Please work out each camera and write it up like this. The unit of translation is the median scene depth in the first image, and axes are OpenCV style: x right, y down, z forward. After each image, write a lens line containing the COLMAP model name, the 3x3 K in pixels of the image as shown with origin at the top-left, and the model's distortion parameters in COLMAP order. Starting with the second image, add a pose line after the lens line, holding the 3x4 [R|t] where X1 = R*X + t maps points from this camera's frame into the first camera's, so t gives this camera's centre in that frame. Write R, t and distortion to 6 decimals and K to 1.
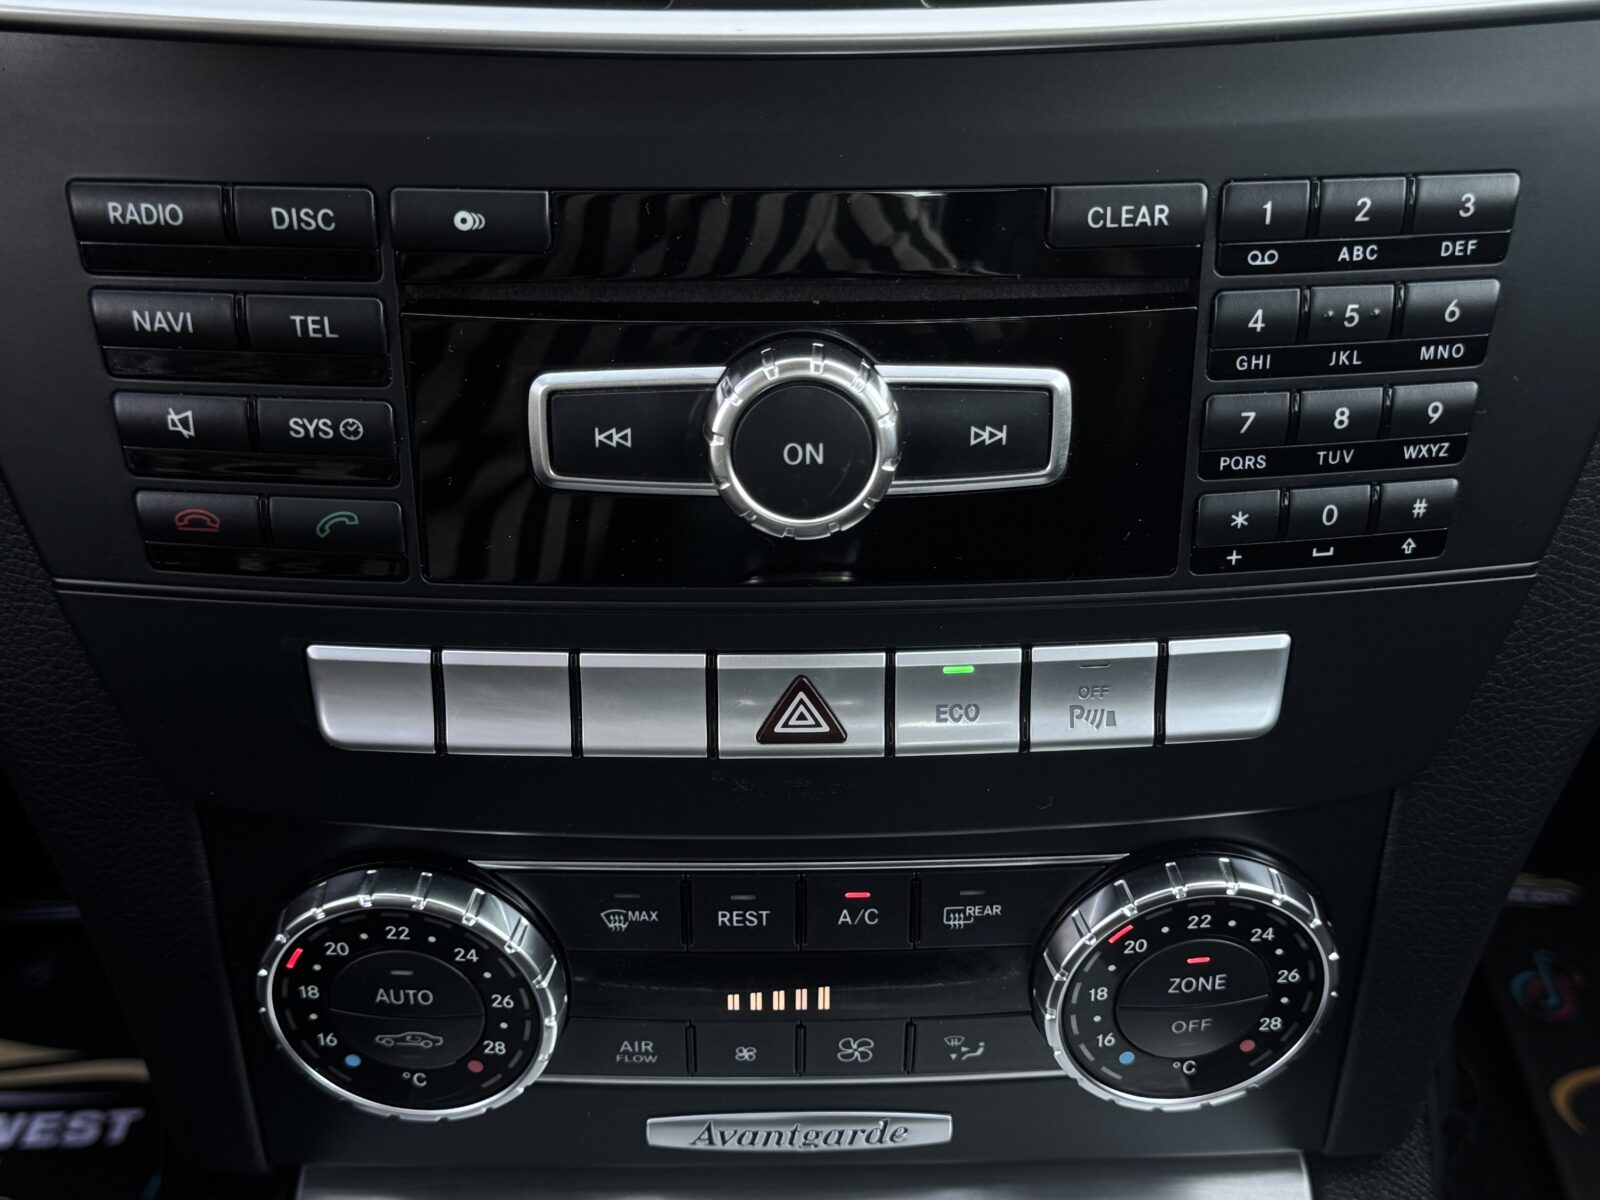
lens RADIAL K [[2105.9, 0, 795.5], [0, 2105.9, 589.6], [0, 0, 1]] dist [0.107134, 0.000000]
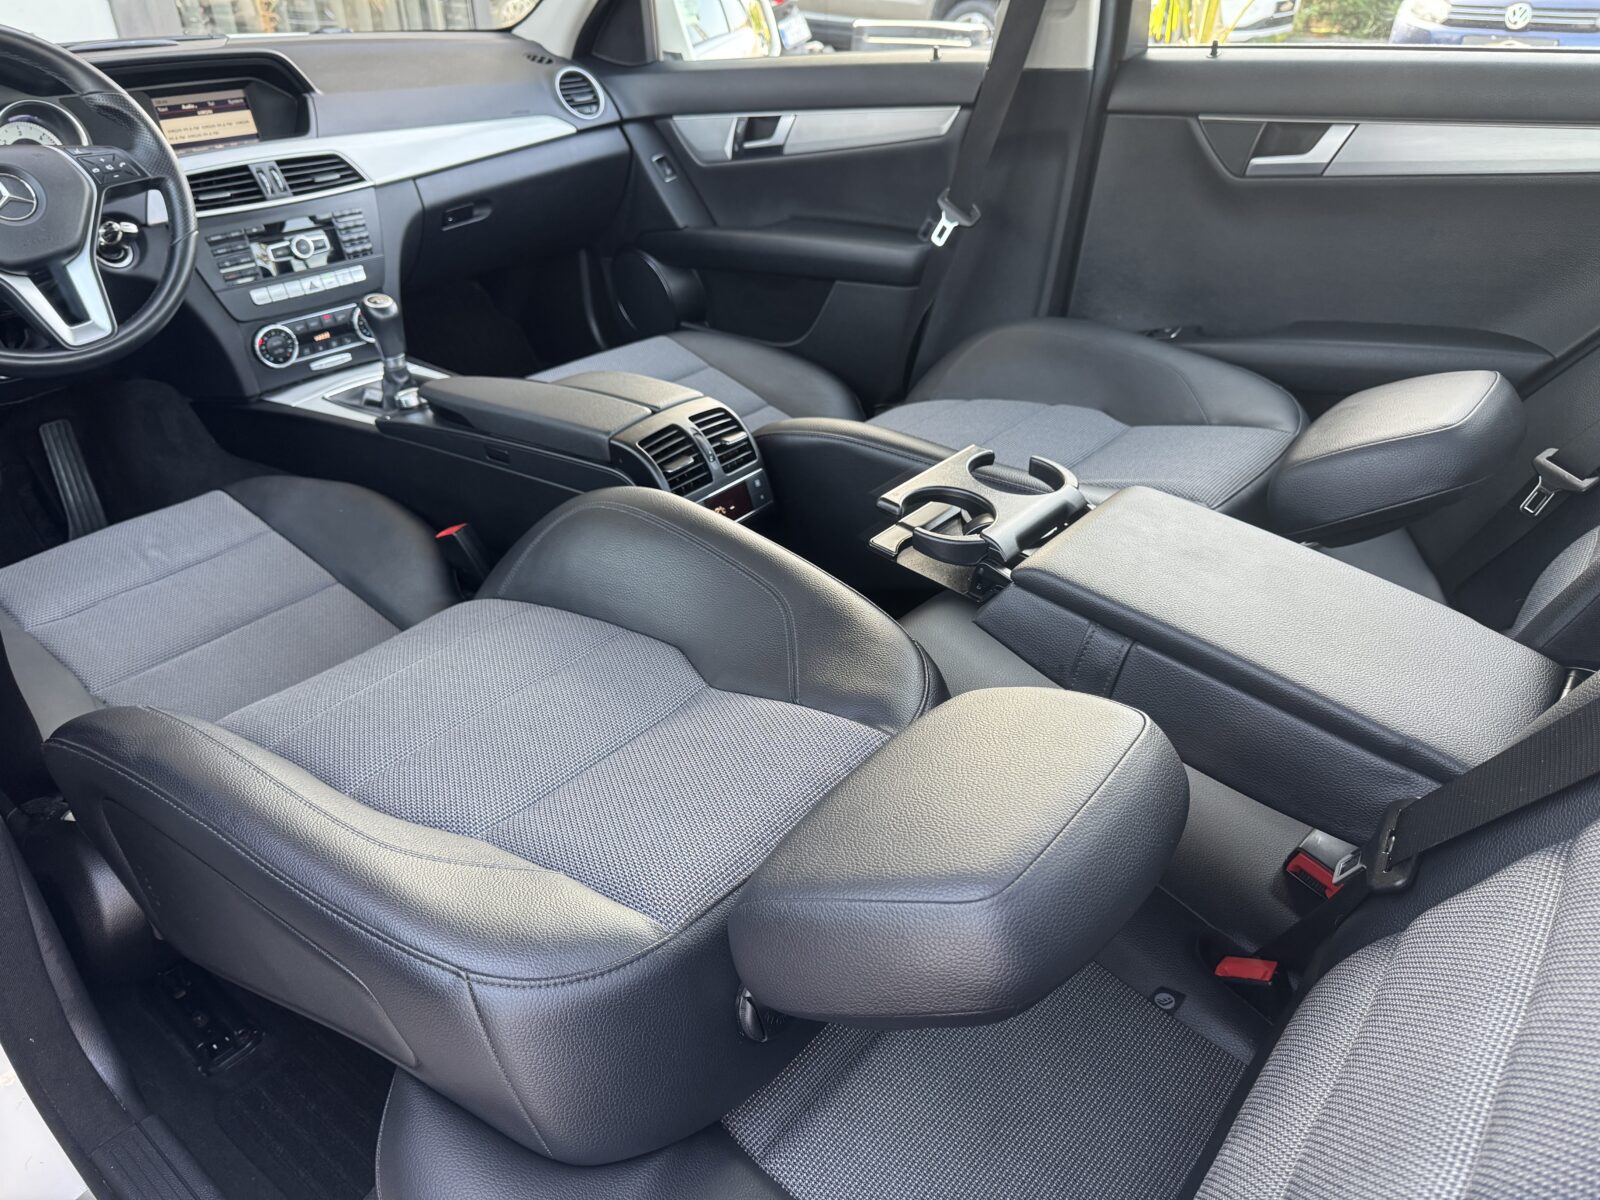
lens RADIAL K [[1152.7, 0, 793.3], [0, 1152.7, 572.7], [0, 0, 1]] dist [0.074076, -0.073802]
pose [[0.658585, -0.376147, 0.651751, -2.151481], [0.484848, 0.874474, 0.014757, 1.878047], [-0.575490, 0.306281, 0.758290, -3.185191]]
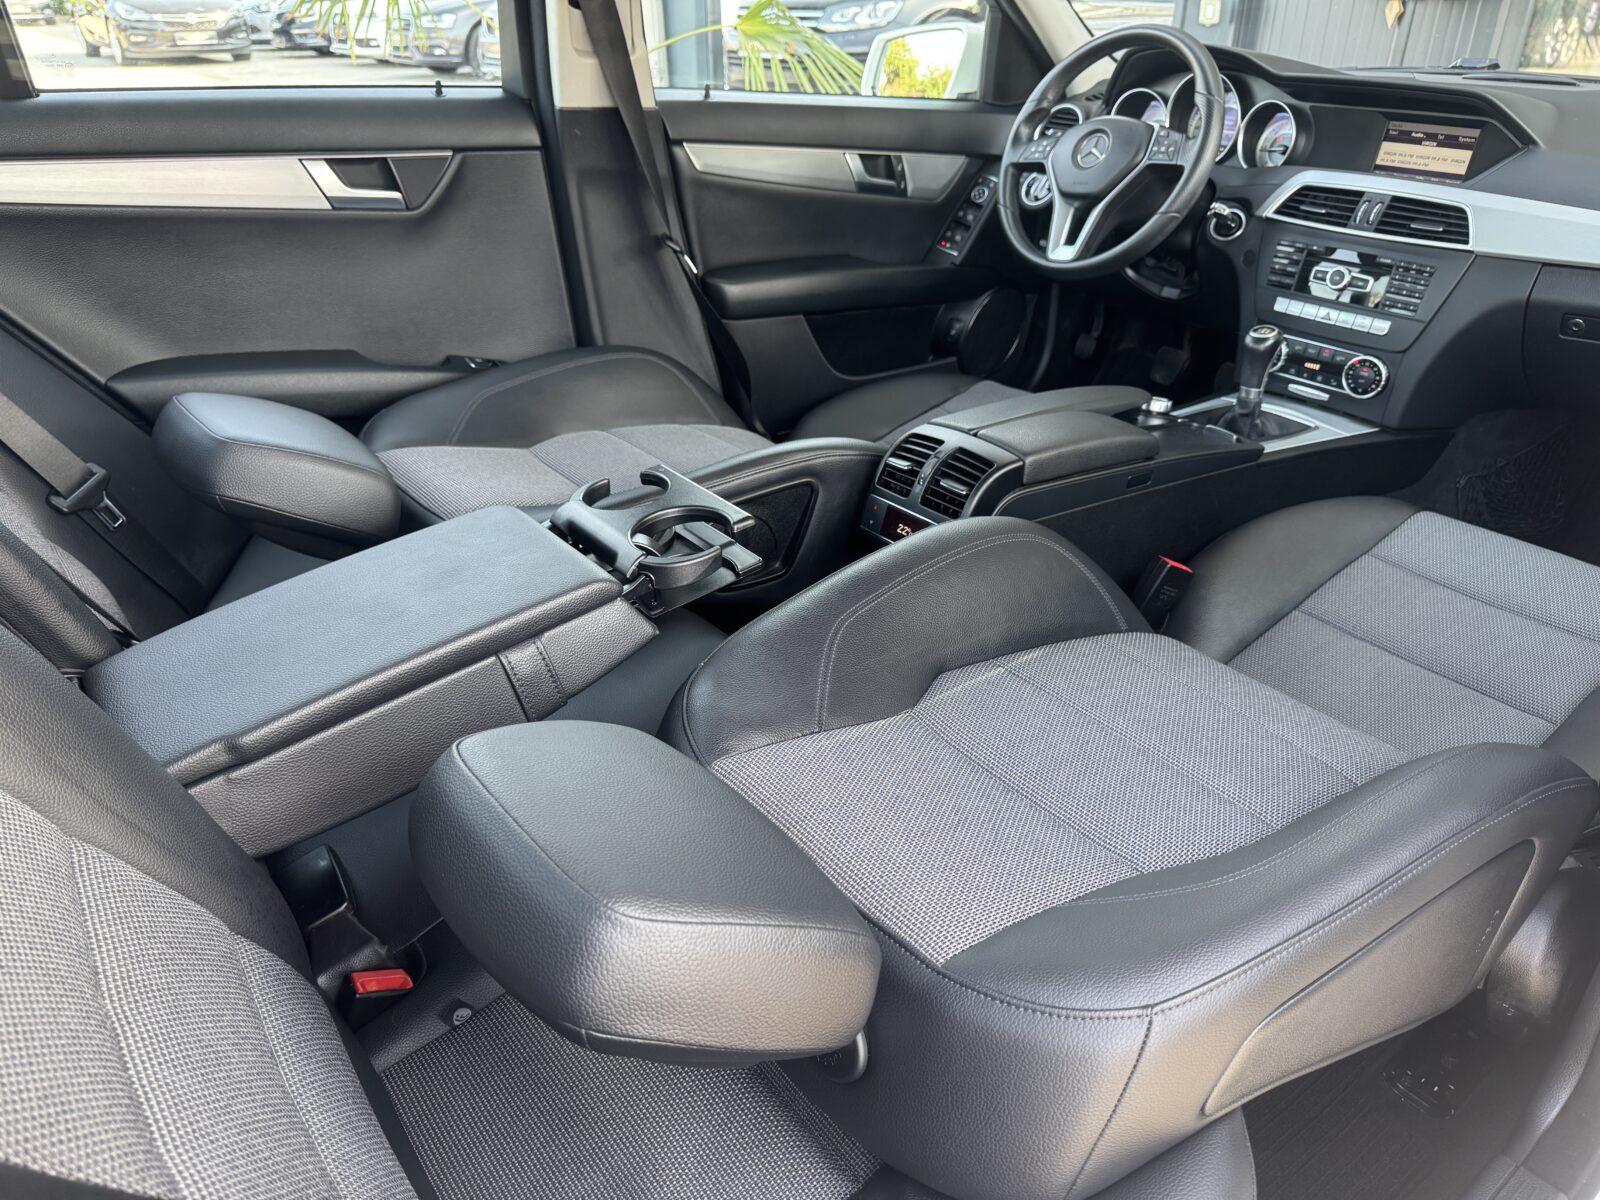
lens RADIAL K [[1152.7, 0, 792.1], [0, 1152.7, 597.6], [0, 0, 1]] dist [0.074076, -0.073802]
pose [[0.597370, 0.379860, -0.706297, 2.400503], [-0.502181, 0.863844, 0.039859, 1.875459], [0.625271, 0.330878, 0.706793, -3.174808]]
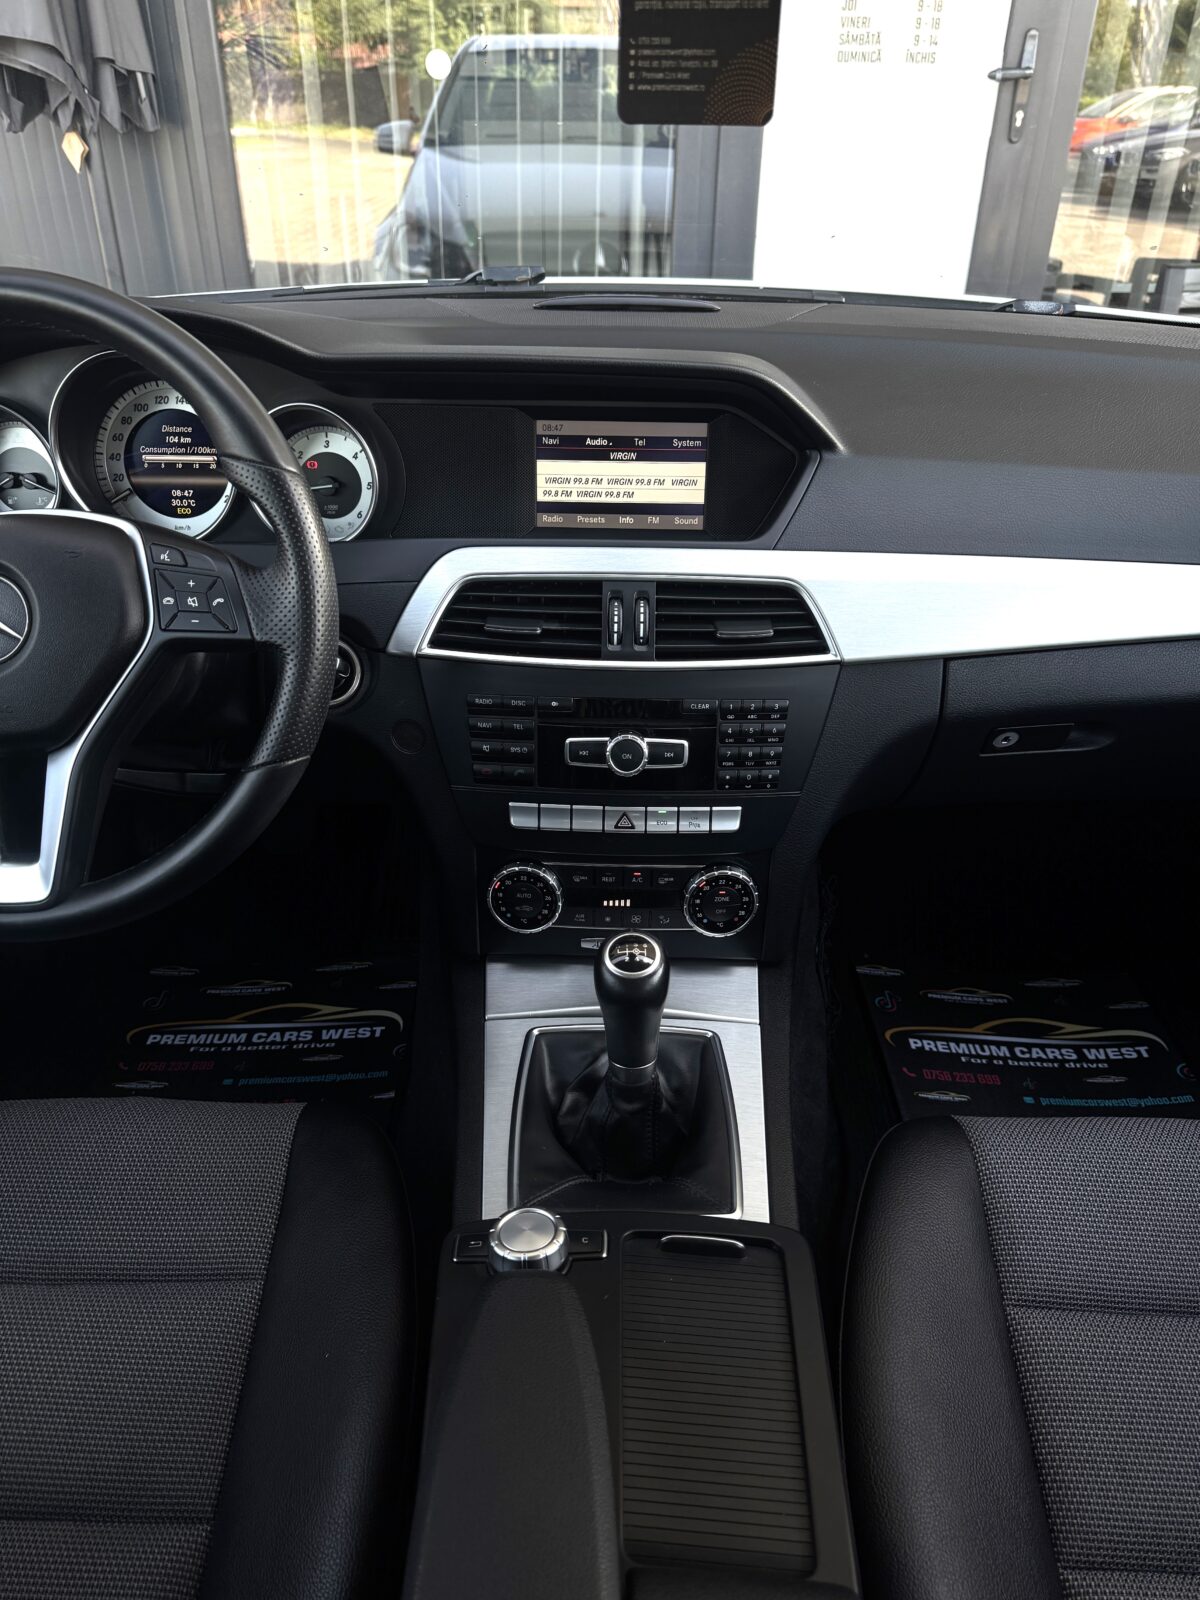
lens RADIAL K [[1152.7, 0, 589.4], [0, 1152.7, 790.0], [0, 0, 1]] dist [0.074076, -0.073802]
pose [[0.999440, 0.024590, -0.022694, -0.017226], [-0.027479, 0.990153, -0.137267, 0.315487], [0.019095, 0.137814, 0.990274, -1.296769]]
